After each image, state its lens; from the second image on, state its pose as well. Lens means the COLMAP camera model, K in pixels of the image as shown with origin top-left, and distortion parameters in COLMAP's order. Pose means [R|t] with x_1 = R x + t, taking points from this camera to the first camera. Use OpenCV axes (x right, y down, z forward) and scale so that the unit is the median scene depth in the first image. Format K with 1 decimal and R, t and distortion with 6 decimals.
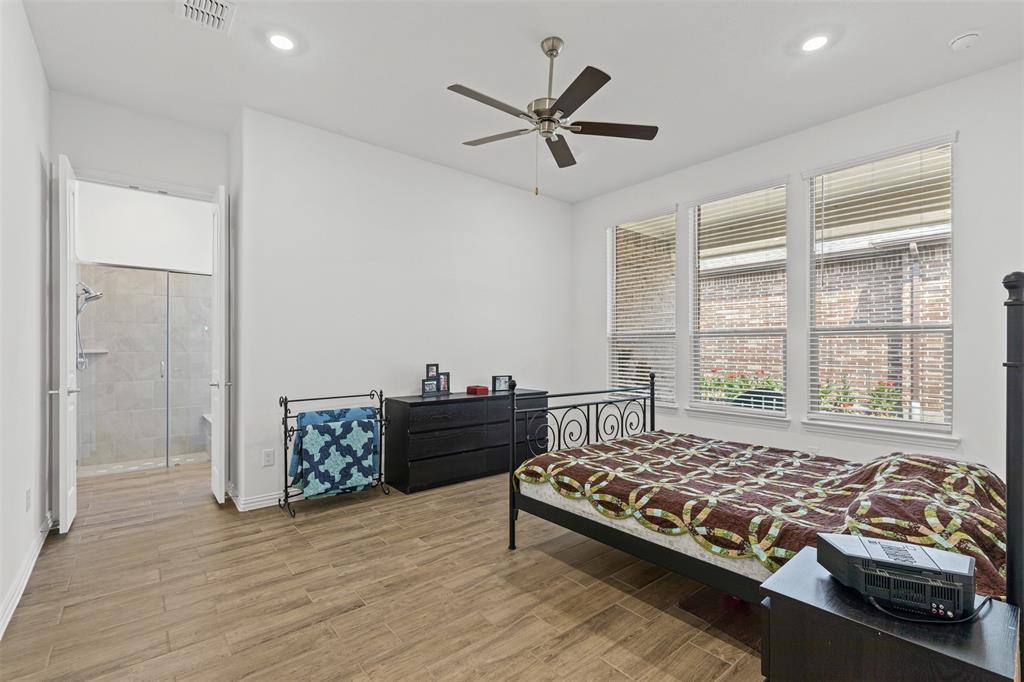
lens RADIAL K [[459.6, 0, 507.8], [0, 459.6, 347.4], [0, 0, 1]] dist [0.010826, -0.002670]
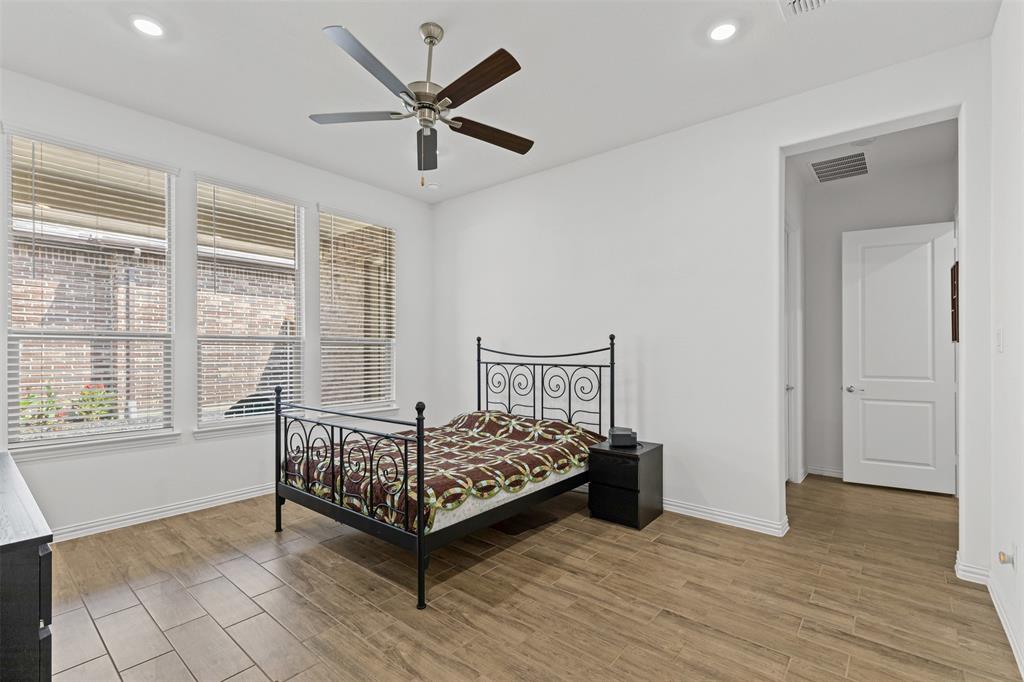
lens RADIAL K [[459.6, 0, 516.2], [0, 459.6, 344.8], [0, 0, 1]] dist [0.010826, -0.002670]
pose [[-0.195413, 0.005100, 0.980708, -0.305846], [-0.009674, 0.999928, -0.007128, -0.009762], [-0.980673, -0.010881, -0.195349, 0.368301]]
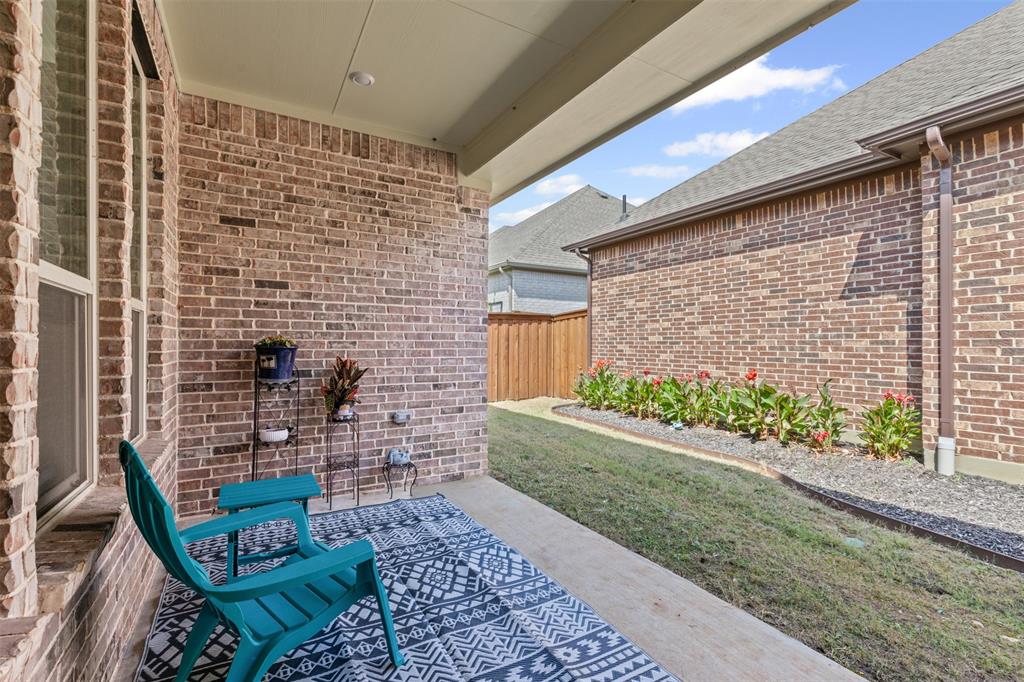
lens RADIAL K [[459.6, 0, 514.7], [0, 459.6, 336.9], [0, 0, 1]] dist [0.010826, -0.002670]
pose [[0.986391, -0.006065, -0.164304, 0.502483], [0.004322, 0.999931, -0.010964, 0.009808], [0.164360, 0.010104, 0.986349, 0.420474]]
